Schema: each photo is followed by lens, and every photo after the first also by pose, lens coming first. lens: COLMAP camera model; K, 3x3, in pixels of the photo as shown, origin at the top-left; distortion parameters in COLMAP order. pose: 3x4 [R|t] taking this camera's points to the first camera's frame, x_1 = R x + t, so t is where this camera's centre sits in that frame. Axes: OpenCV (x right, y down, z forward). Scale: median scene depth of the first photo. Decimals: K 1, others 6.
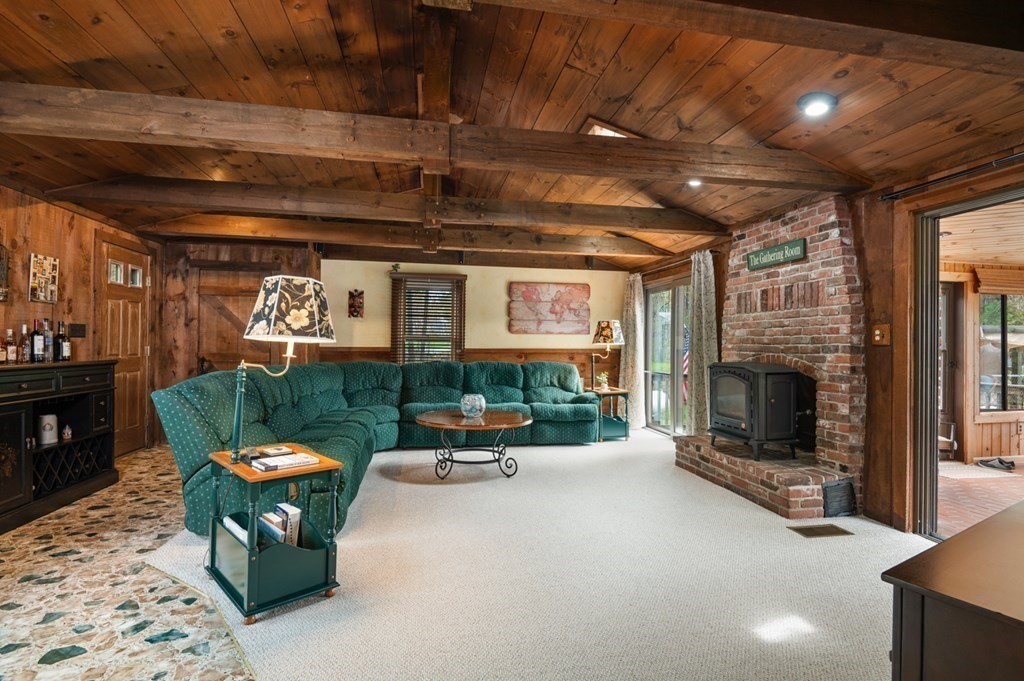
lens RADIAL K [[496.0, 0, 512.1], [0, 496.0, 336.4], [0, 0, 1]] dist [-0.003939, -0.000634]
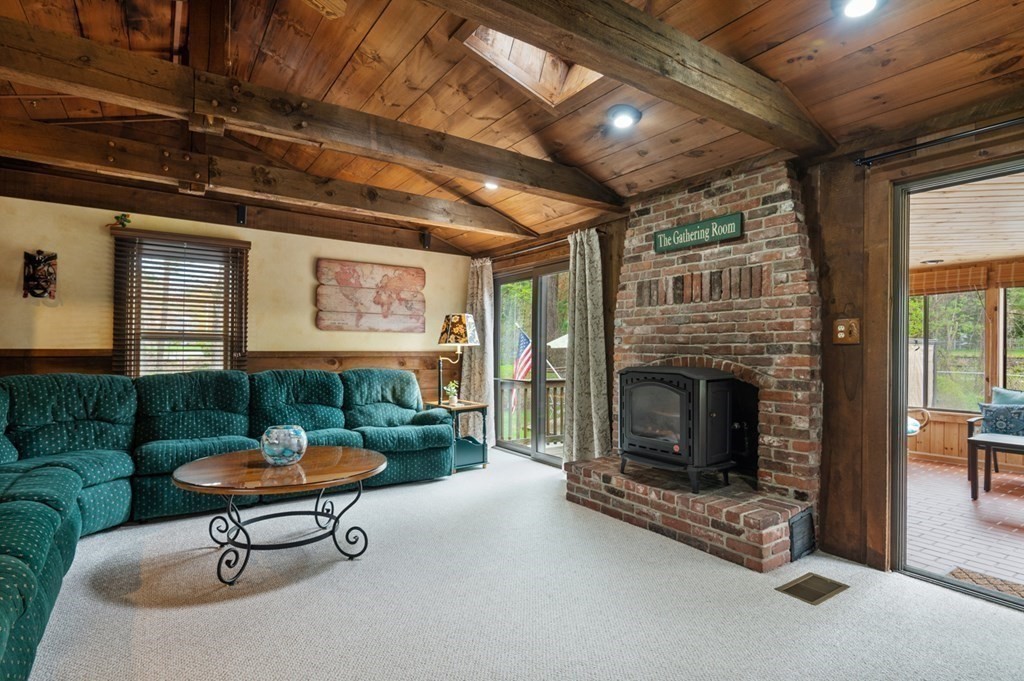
lens RADIAL K [[514.1, 0, 509.7], [0, 514.1, 347.8], [0, 0, 1]] dist [0.005477, -0.004861]
pose [[0.913065, -0.000138, 0.407814, -0.086550], [-0.006407, 0.999872, 0.014683, 0.011494], [-0.407763, -0.016019, 0.912947, 0.334194]]
